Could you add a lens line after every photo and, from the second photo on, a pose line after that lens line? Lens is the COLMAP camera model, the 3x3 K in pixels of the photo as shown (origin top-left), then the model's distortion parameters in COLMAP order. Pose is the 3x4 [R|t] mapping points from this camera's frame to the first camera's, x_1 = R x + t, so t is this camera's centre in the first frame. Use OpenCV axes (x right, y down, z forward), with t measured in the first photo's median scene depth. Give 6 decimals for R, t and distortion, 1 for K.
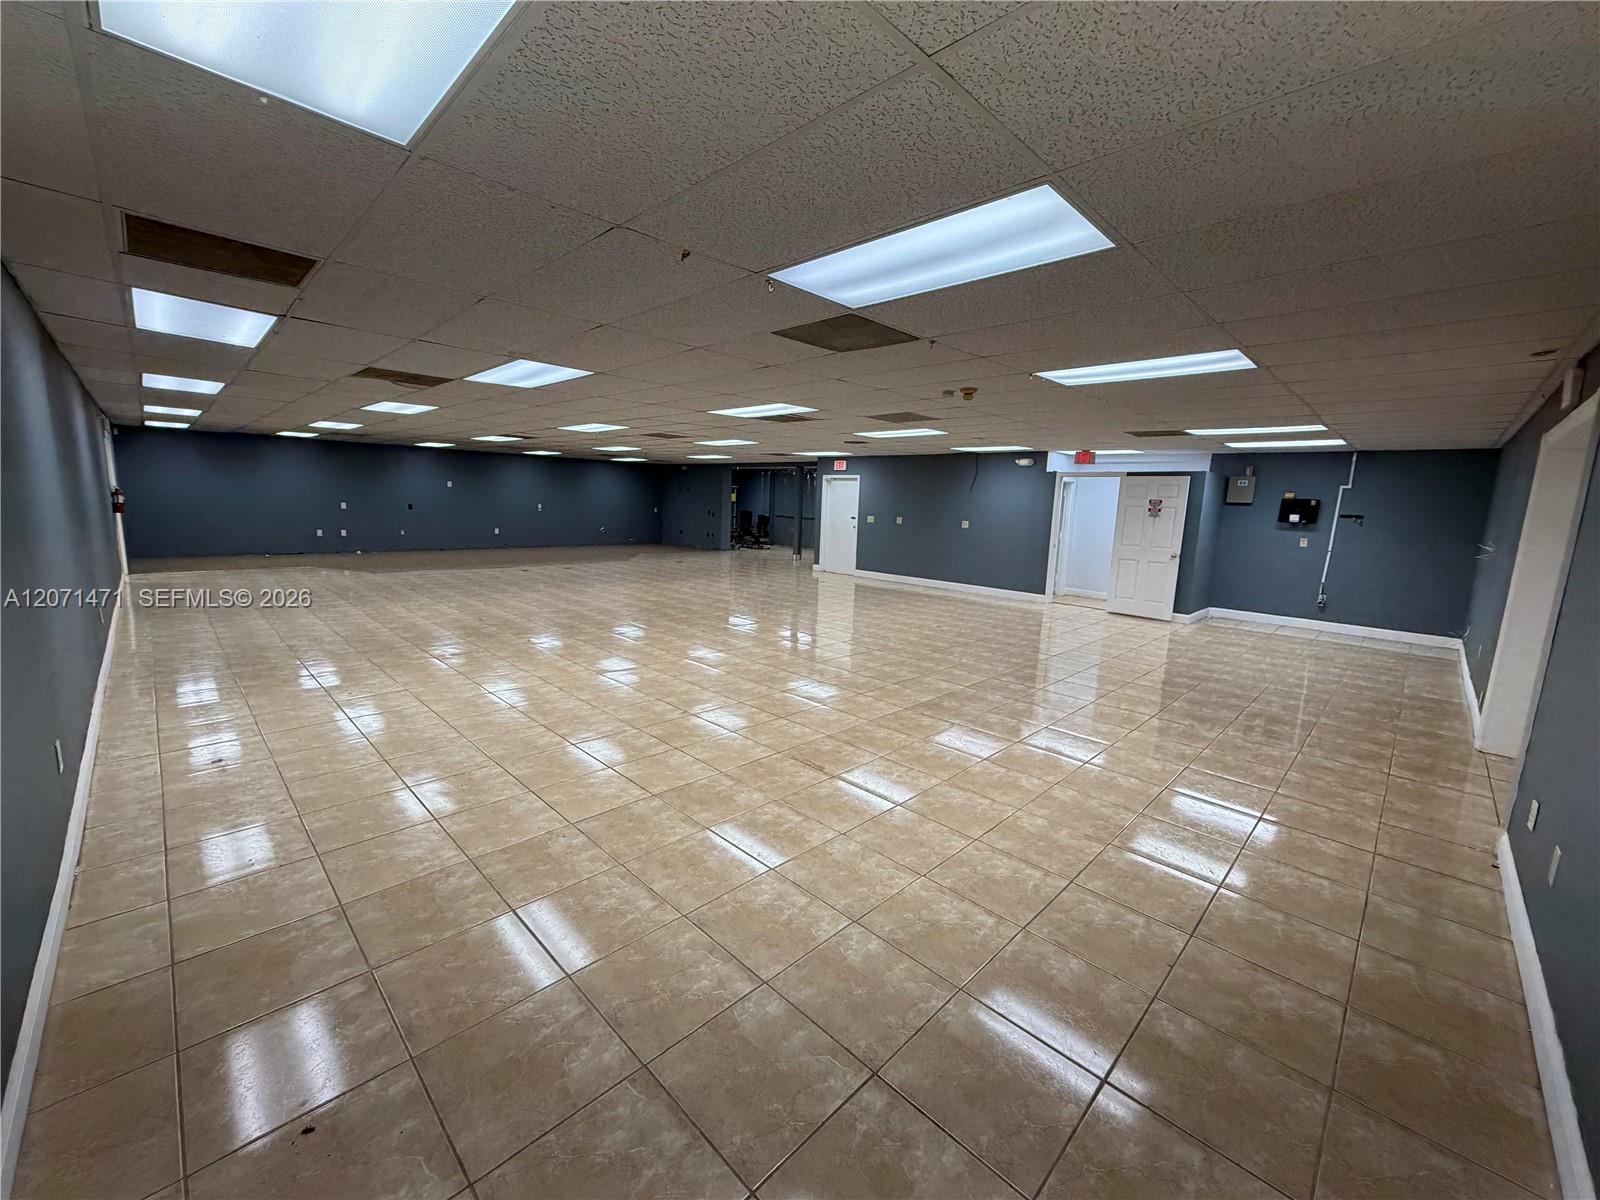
lens RADIAL K [[636.7, 0, 796.9], [0, 636.7, 603.6], [0, 0, 1]] dist [0.000421, -0.000242]
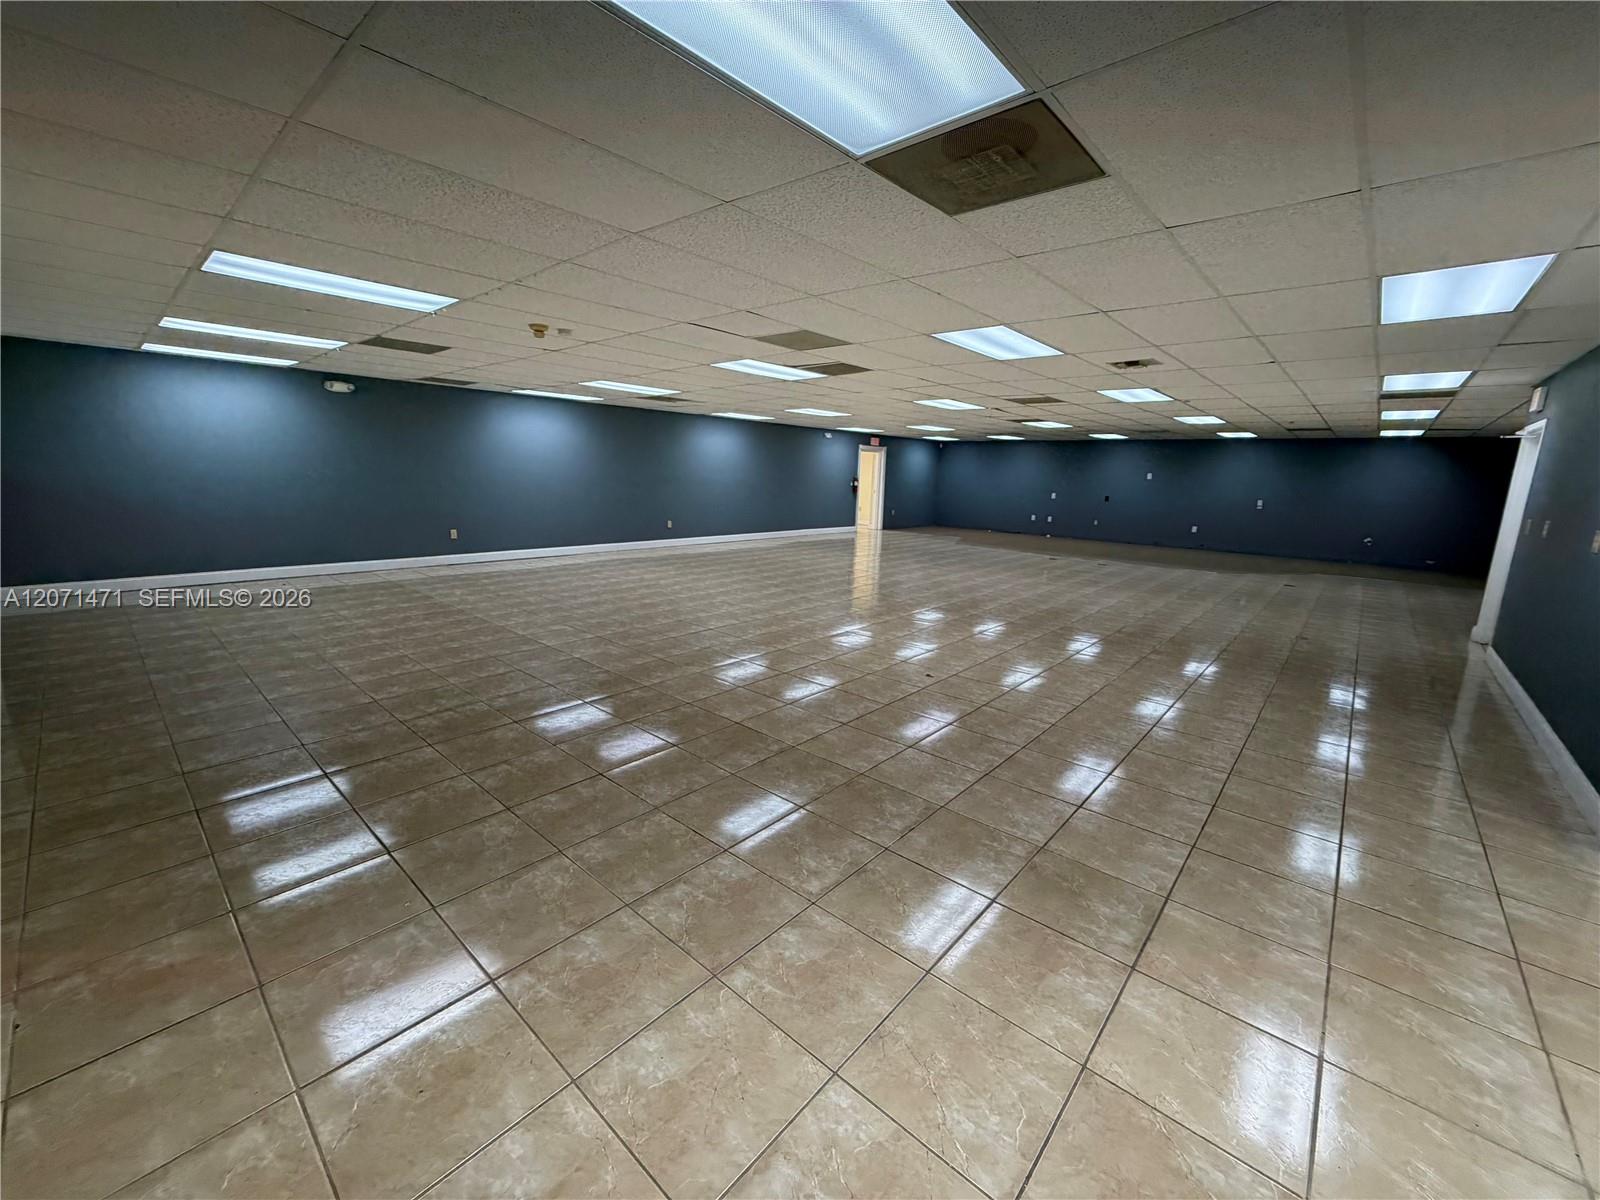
lens RADIAL K [[636.7, 0, 796.9], [0, 636.7, 603.6], [0, 0, 1]] dist [0.000421, -0.000242]
pose [[0.053096, 0.170271, -0.983966, 1.065883], [-0.192207, 0.968673, 0.157253, -0.131354], [0.979917, 0.180775, 0.084160, 1.129930]]
